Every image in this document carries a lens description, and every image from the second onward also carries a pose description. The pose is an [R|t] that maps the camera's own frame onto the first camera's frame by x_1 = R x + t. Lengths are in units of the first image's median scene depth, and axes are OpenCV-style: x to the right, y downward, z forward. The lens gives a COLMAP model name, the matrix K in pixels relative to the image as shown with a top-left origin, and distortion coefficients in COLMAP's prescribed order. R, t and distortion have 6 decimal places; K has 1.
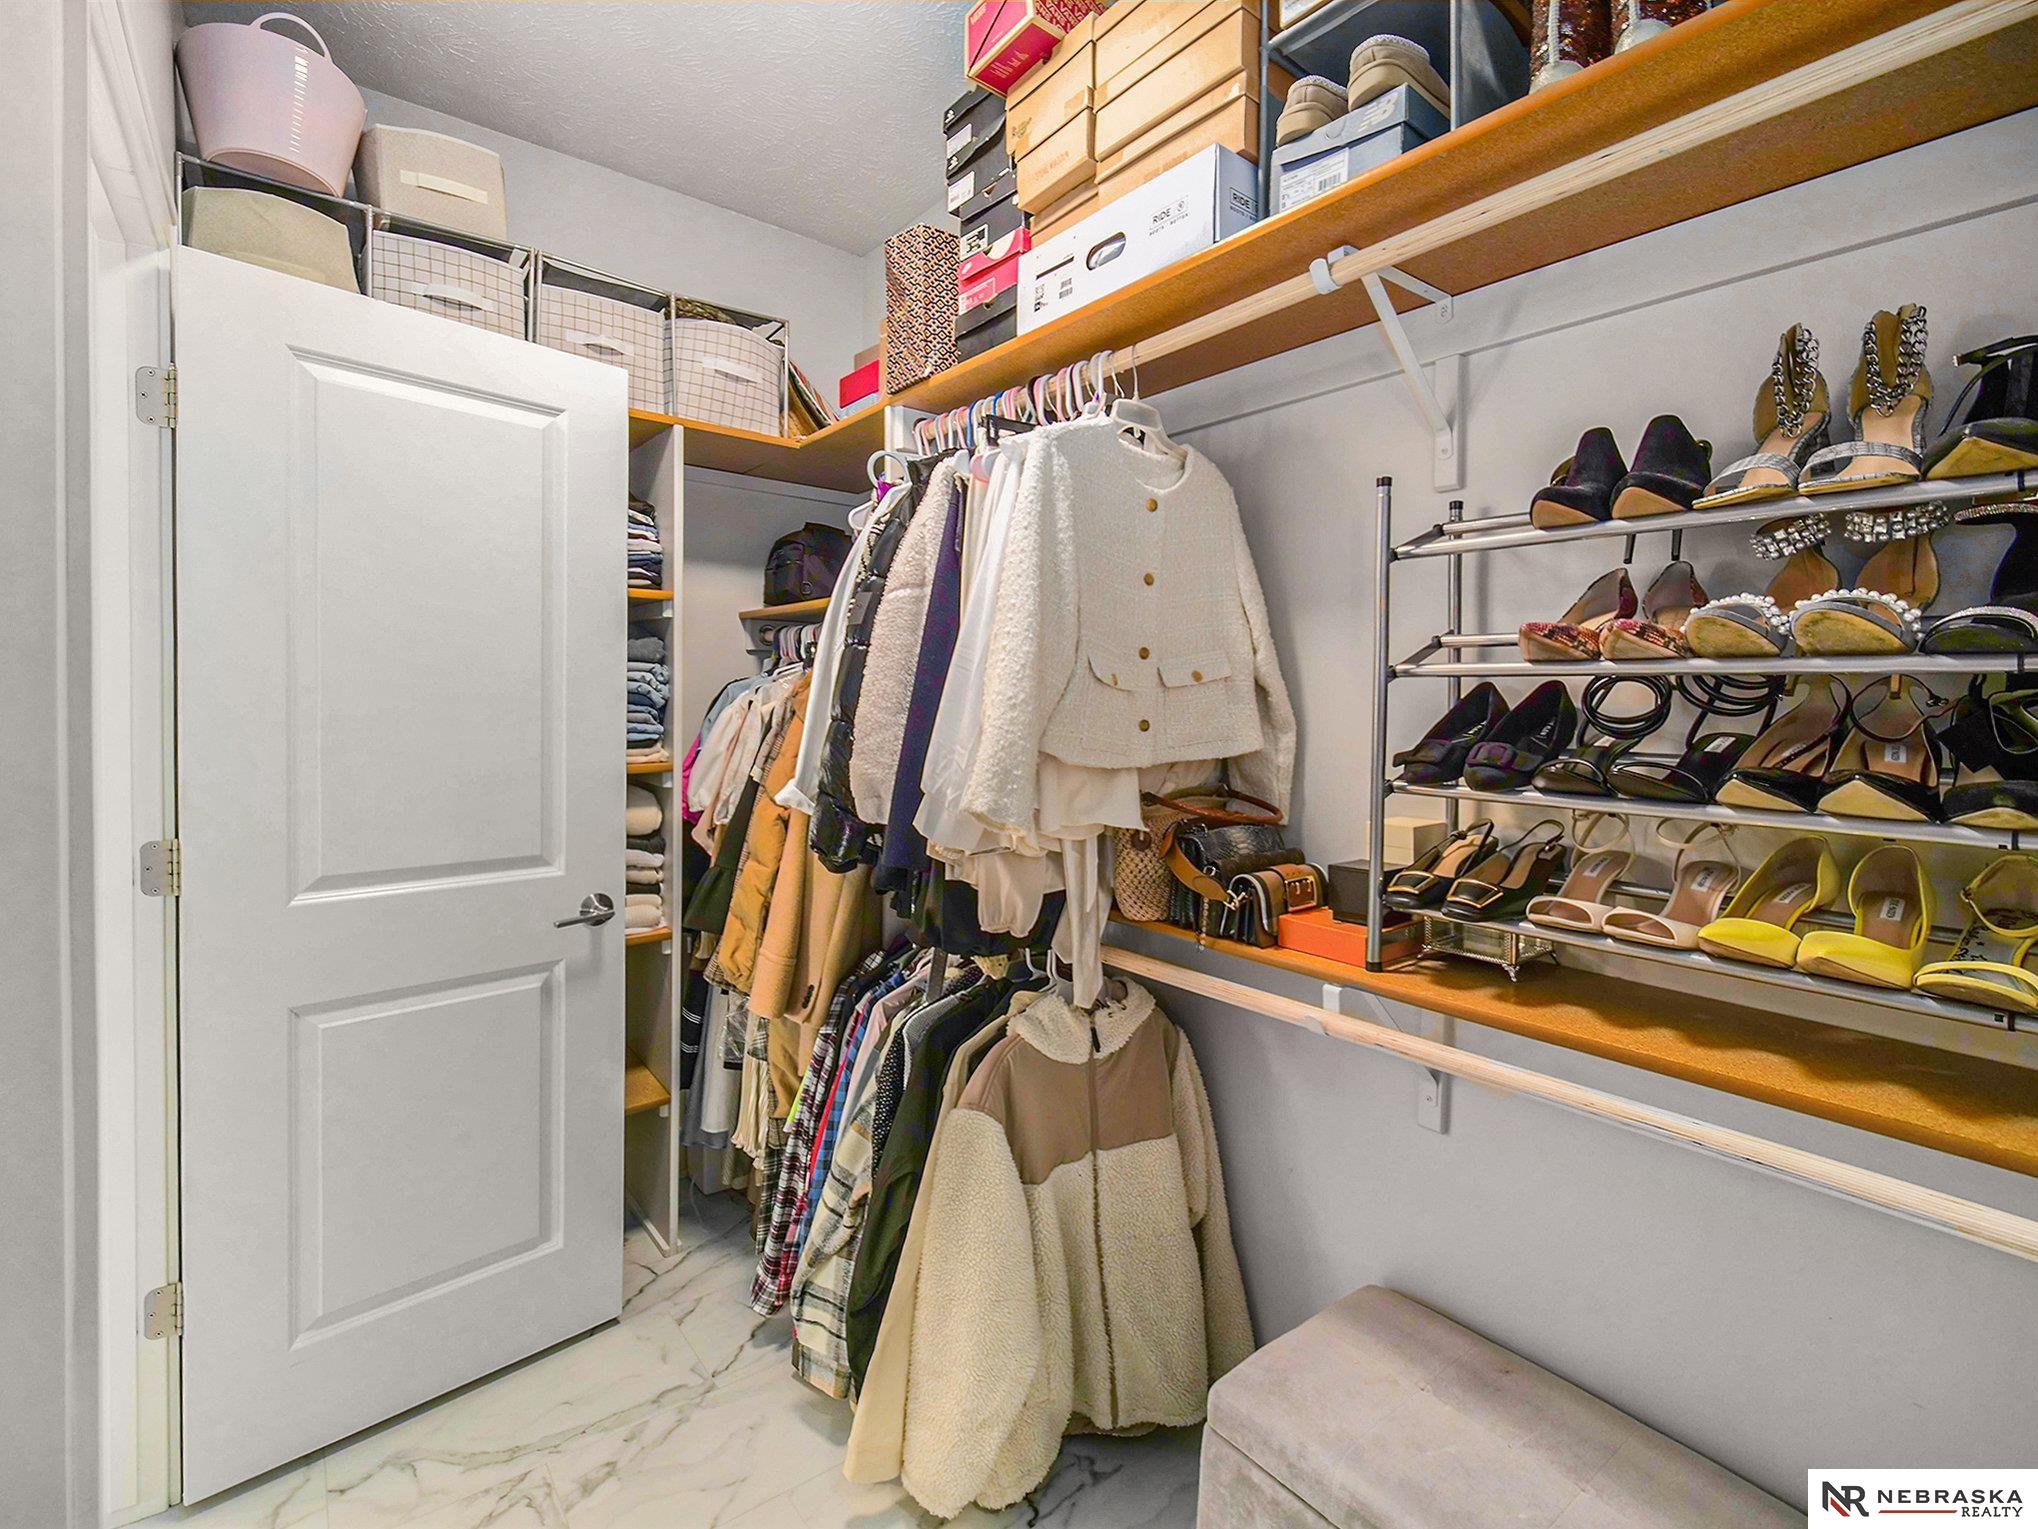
lens RADIAL K [[927.2, 0, 1028.5], [0, 927.2, 714.4], [0, 0, 1]] dist [-0.037144, 0.000172]
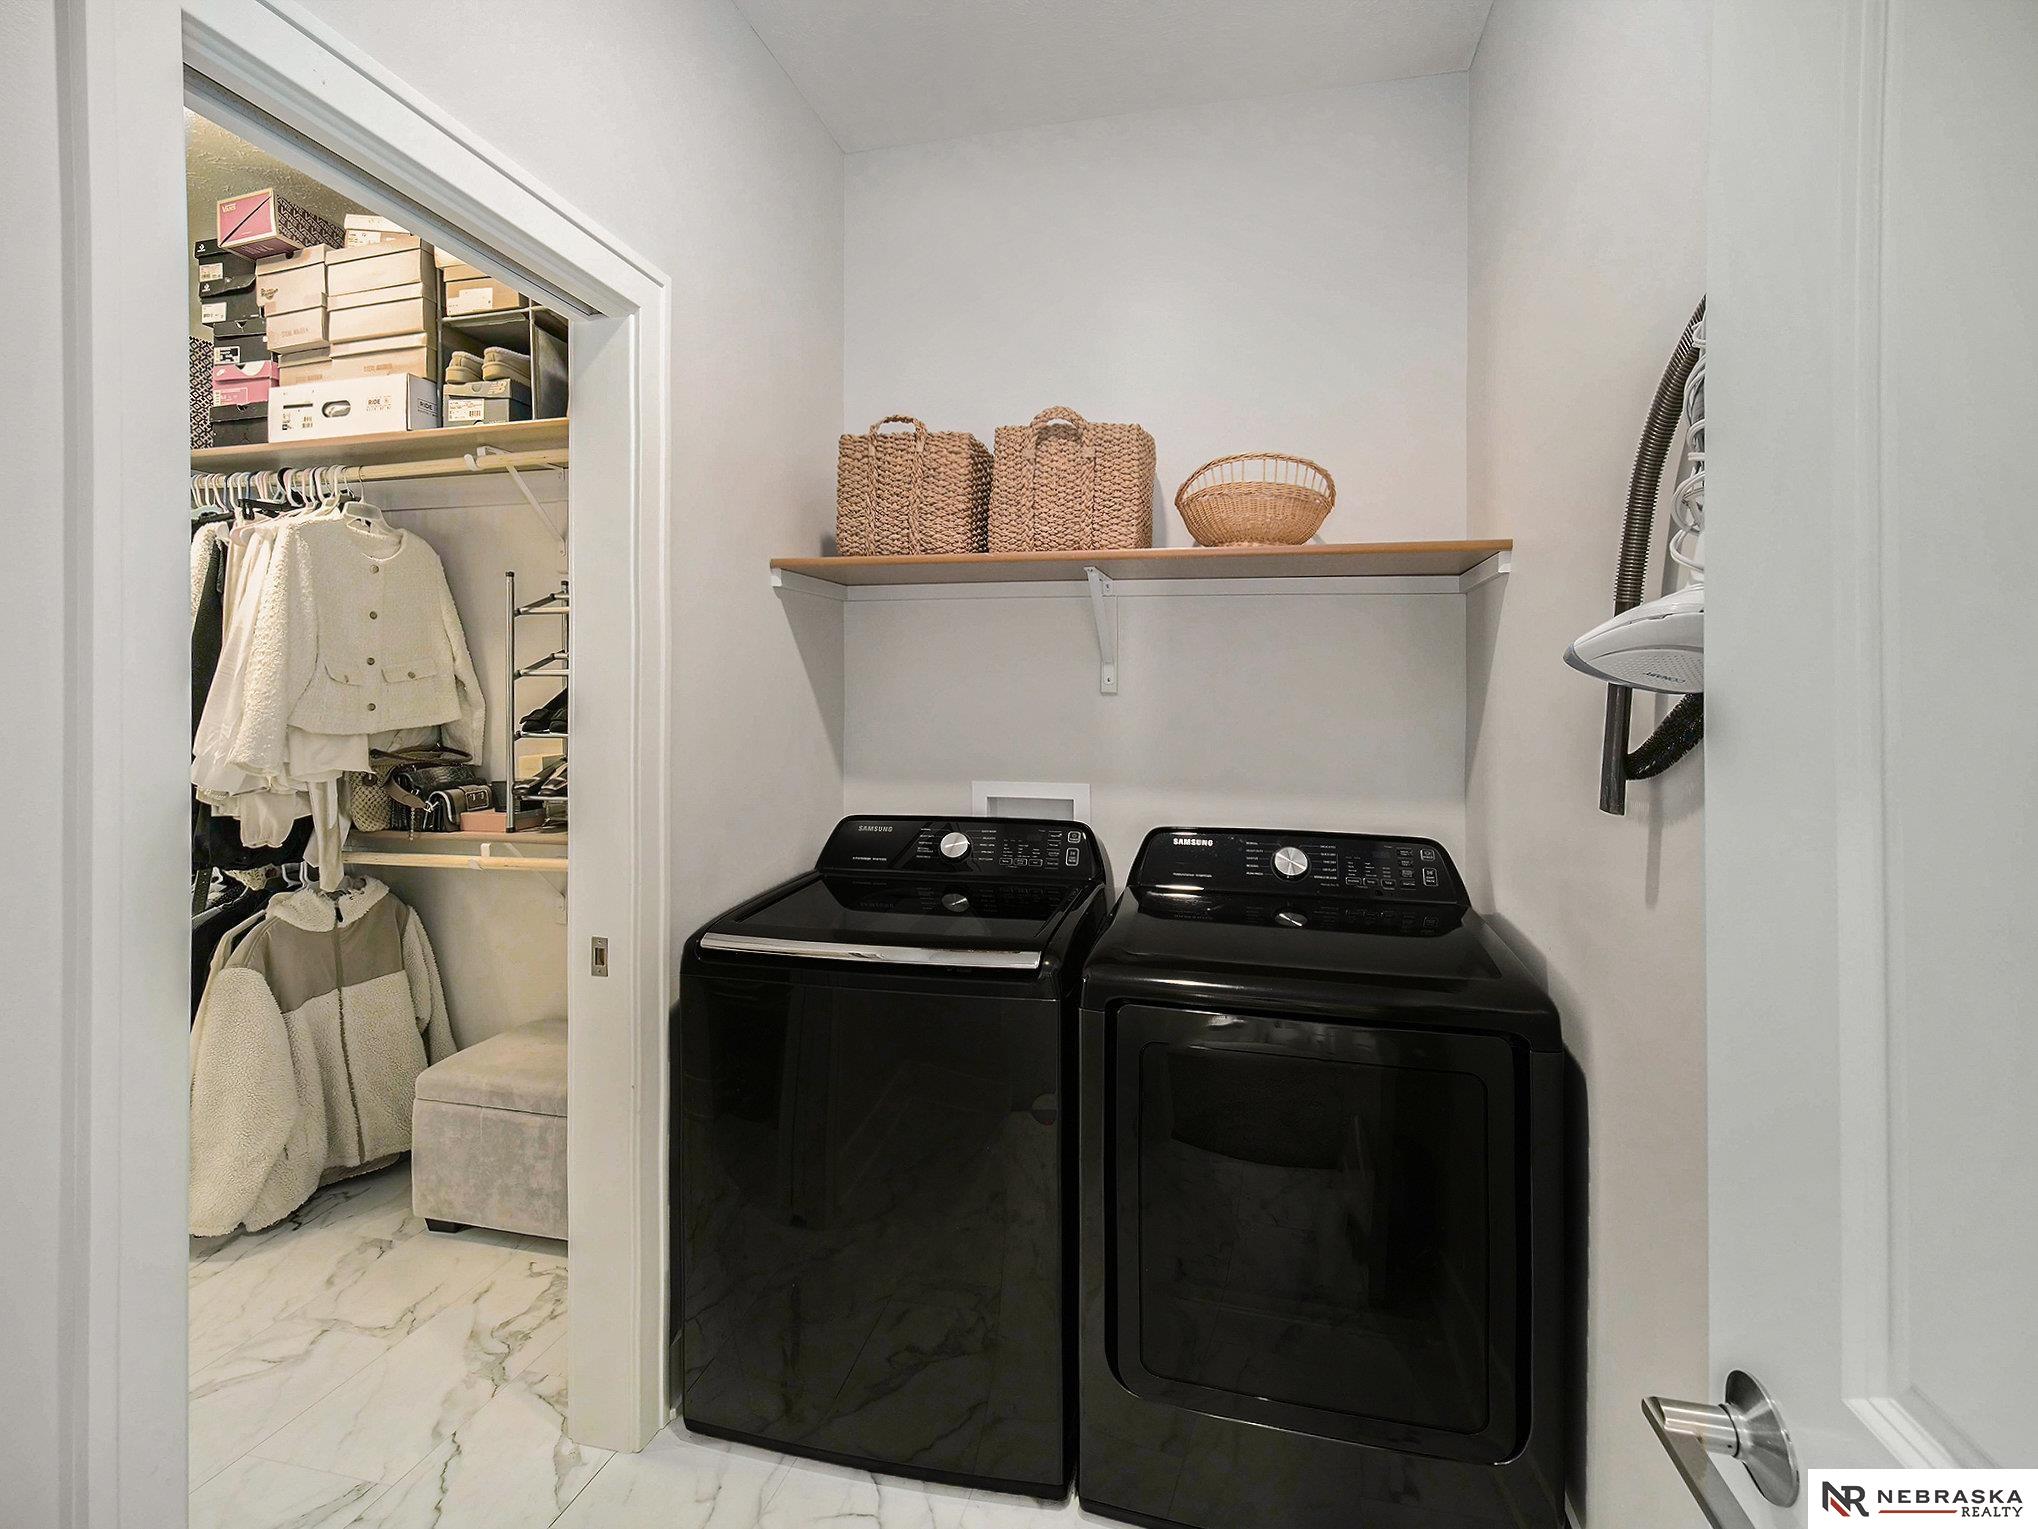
lens RADIAL K [[918.9, 0, 958.3], [0, 918.9, 673.1], [0, 0, 1]] dist [0.002267, 0.000146]
pose [[0.813302, -0.011784, 0.581722, 0.026245], [0.022922, 0.999668, -0.011797, -0.004303], [-0.581390, 0.022928, 0.813302, -0.865569]]
